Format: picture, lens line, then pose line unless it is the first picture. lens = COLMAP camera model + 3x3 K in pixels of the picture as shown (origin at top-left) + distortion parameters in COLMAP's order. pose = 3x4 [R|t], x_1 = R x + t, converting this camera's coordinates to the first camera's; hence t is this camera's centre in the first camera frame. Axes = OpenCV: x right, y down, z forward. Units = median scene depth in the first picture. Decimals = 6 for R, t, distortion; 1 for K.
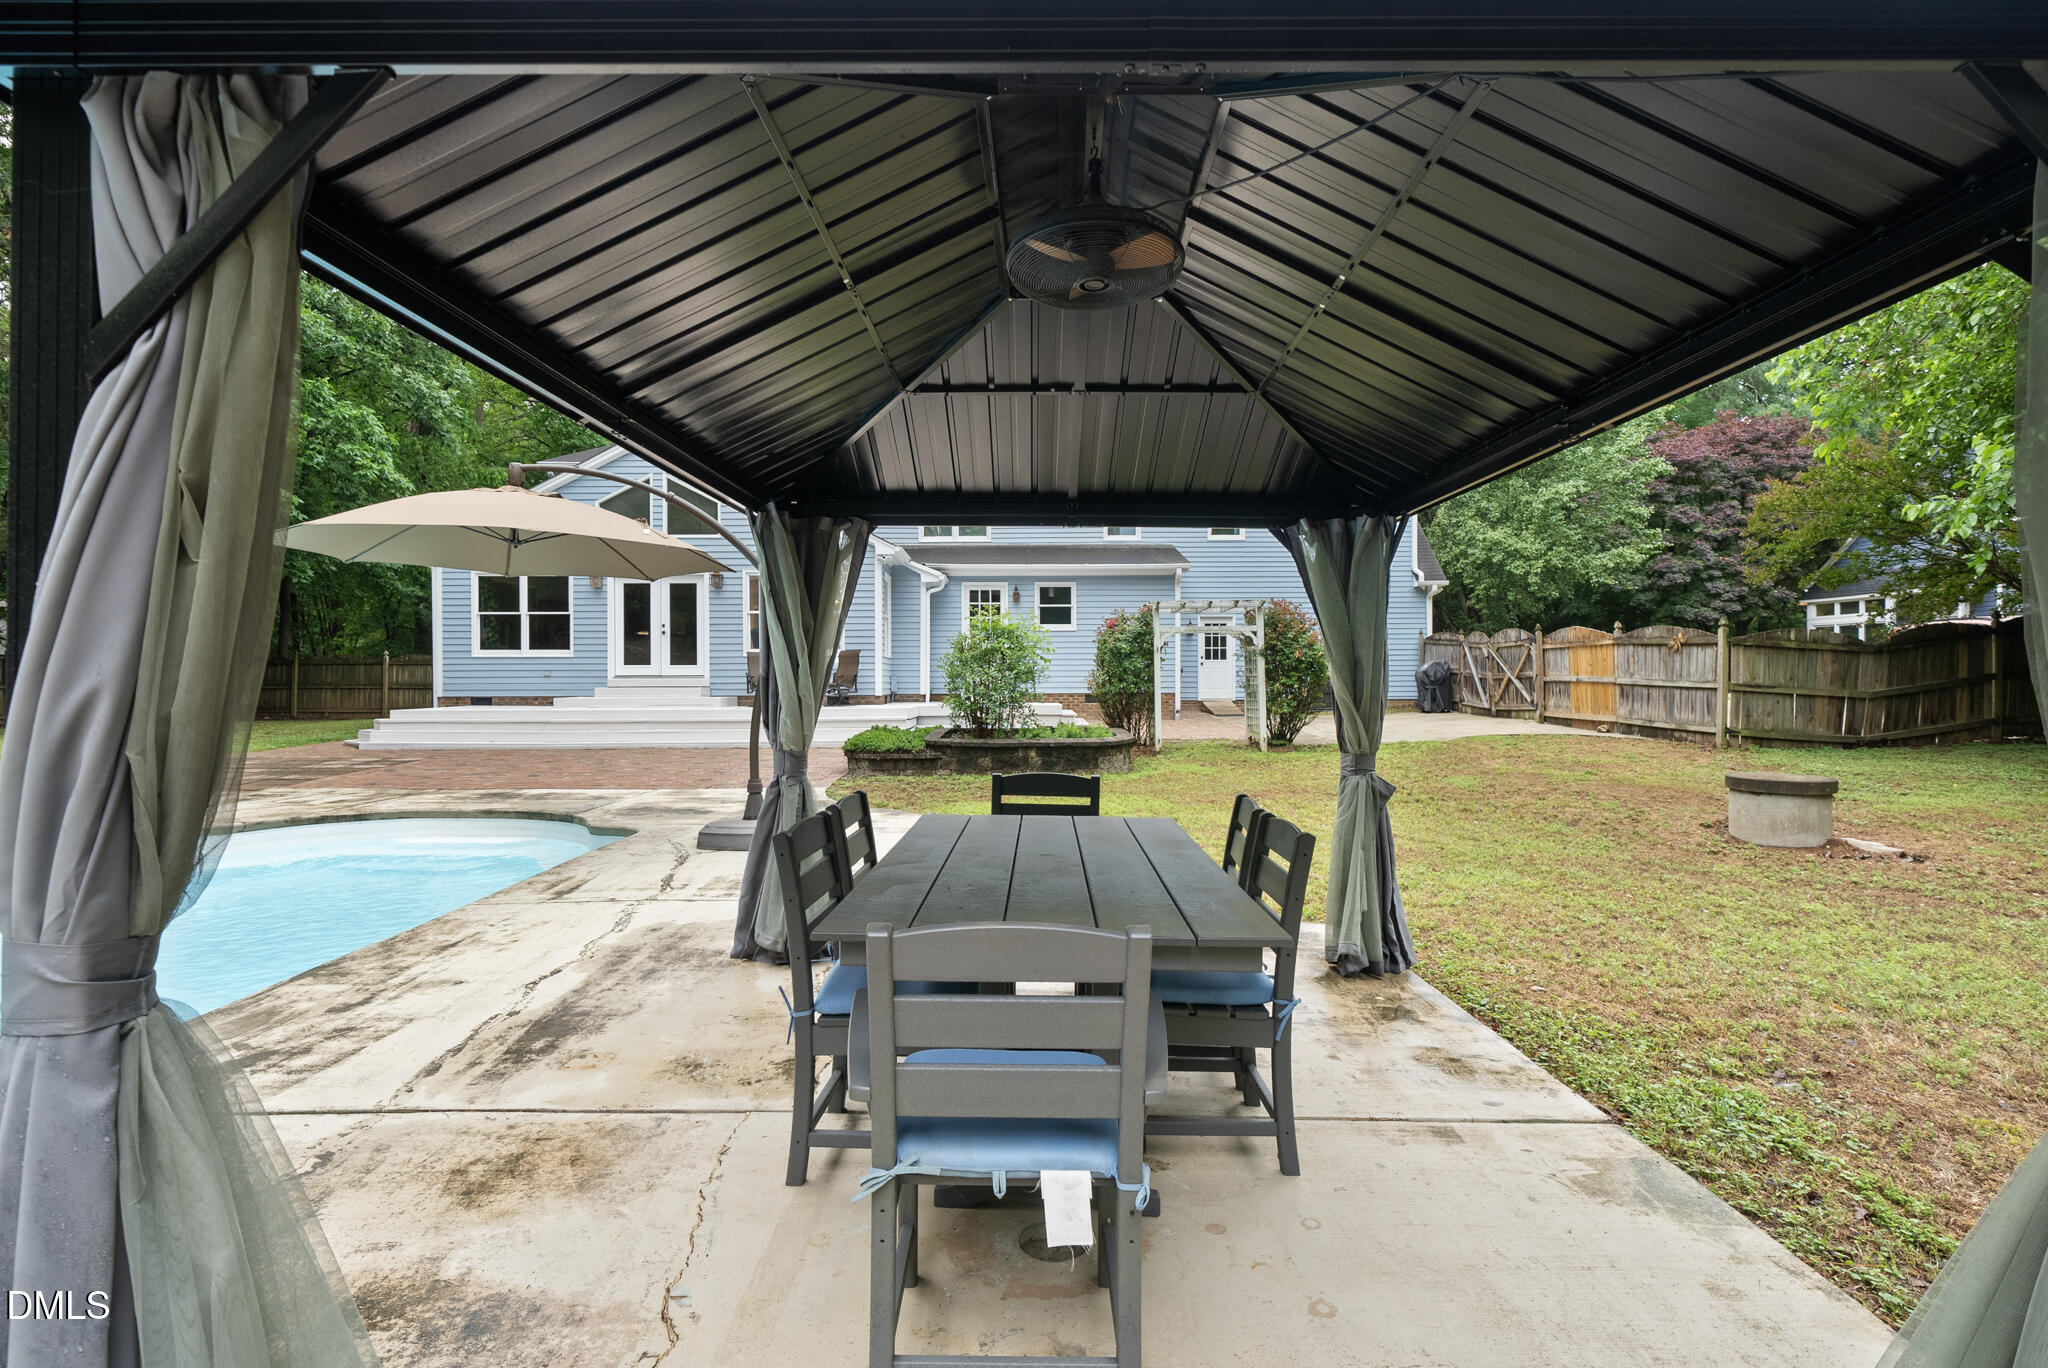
lens RADIAL K [[984.3, 0, 1012.5], [0, 984.3, 692.2], [0, 0, 1]] dist [0.002346, -0.001878]
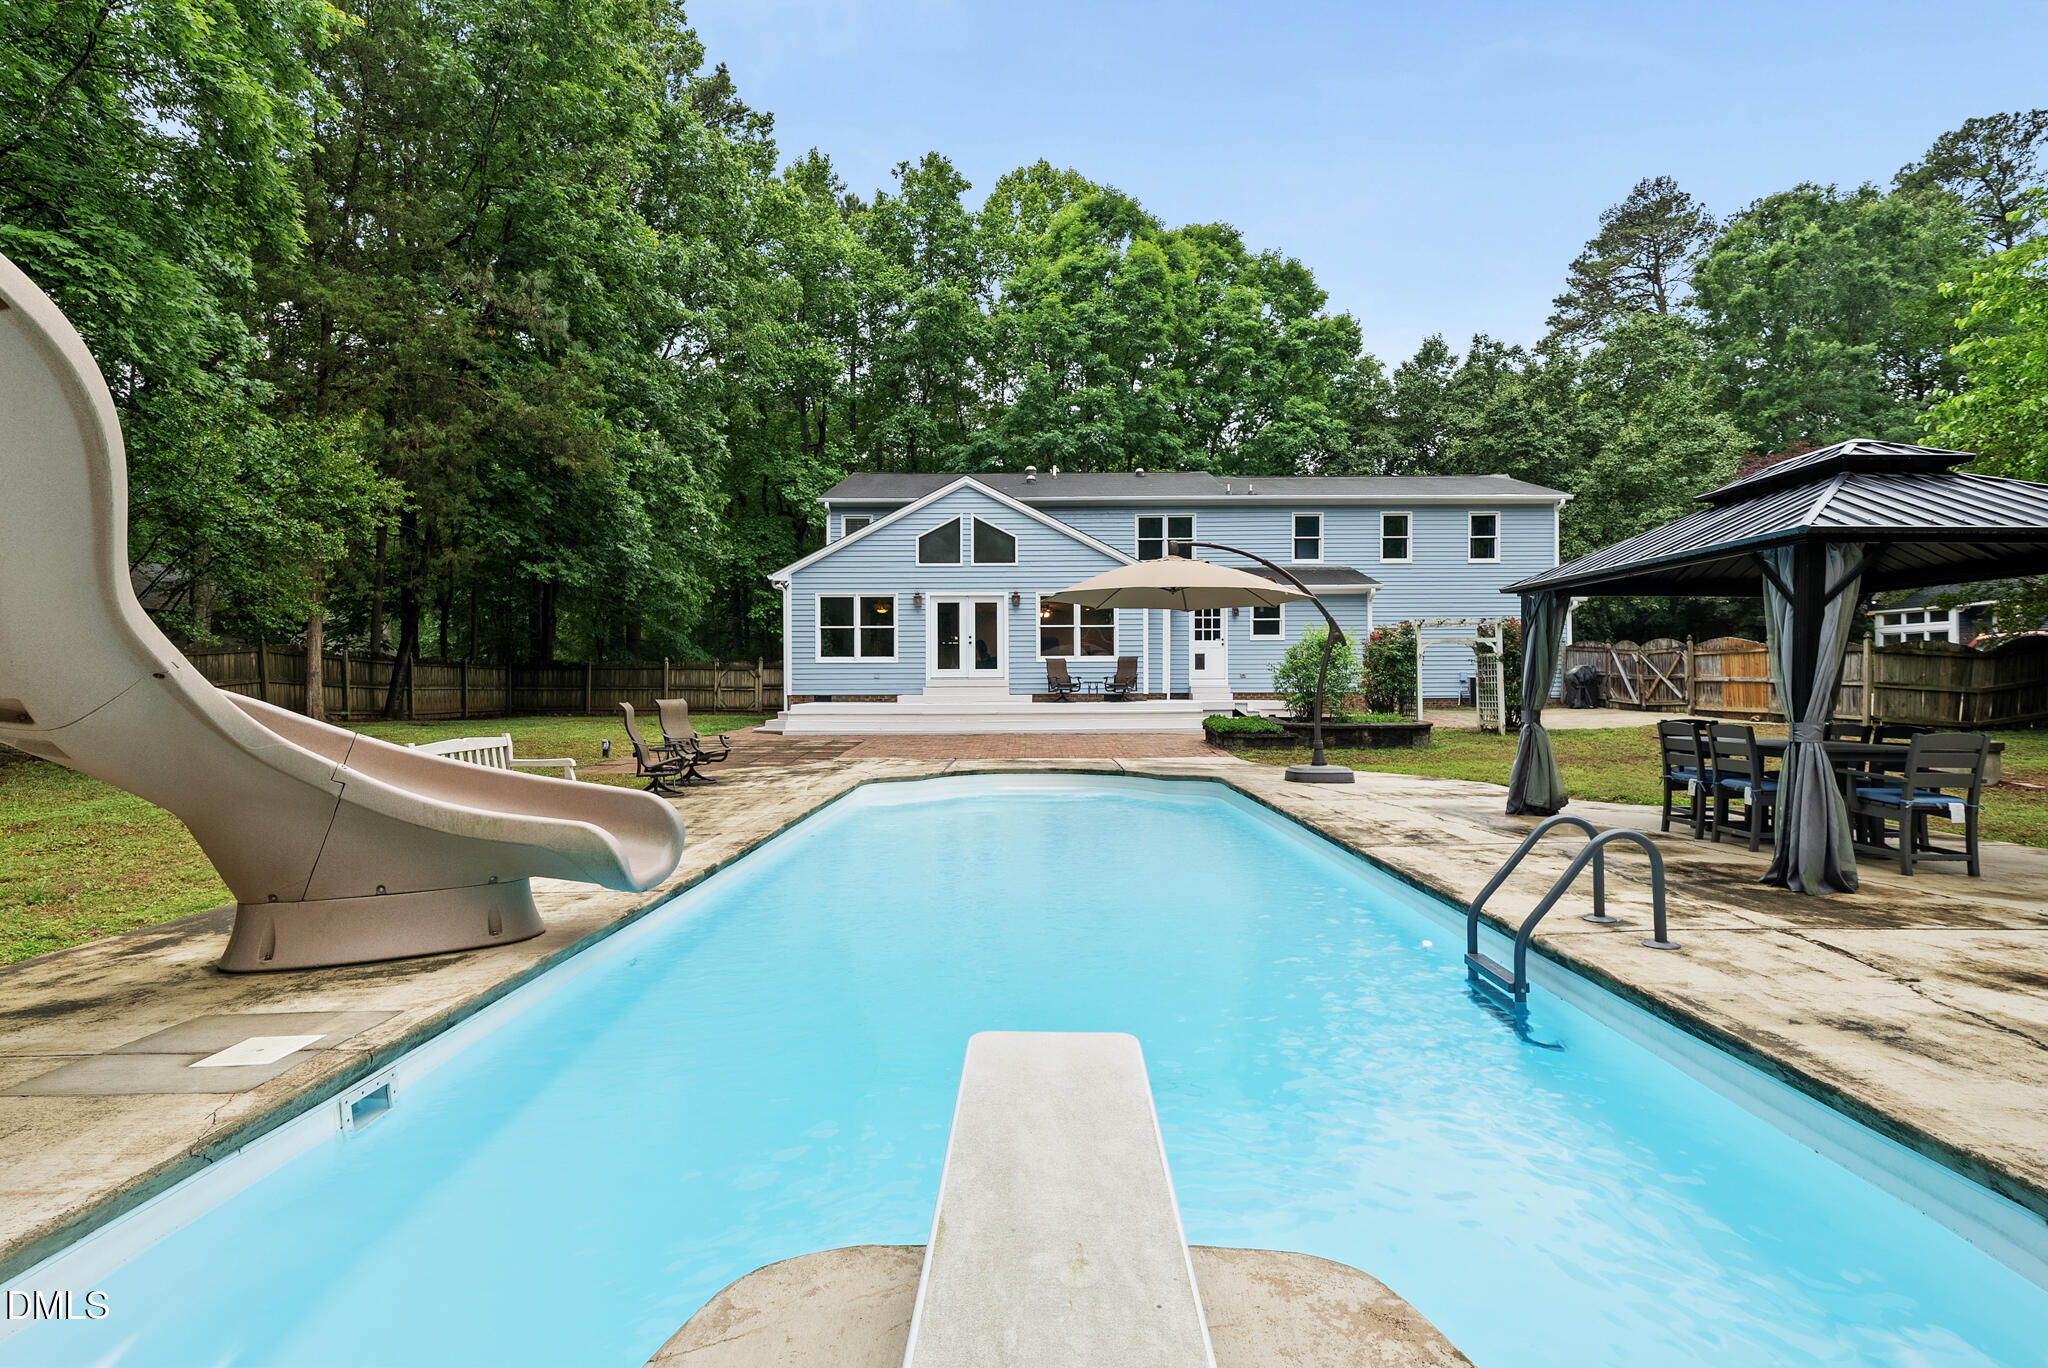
lens RADIAL K [[984.3, 0, 1022.8], [0, 984.3, 694.6], [0, 0, 1]] dist [0.002346, -0.001878]
pose [[0.999995, -0.001093, -0.003114, -0.292840], [0.001085, 0.999997, -0.002372, 0.006968], [0.003117, 0.002369, 0.999992, -0.230178]]
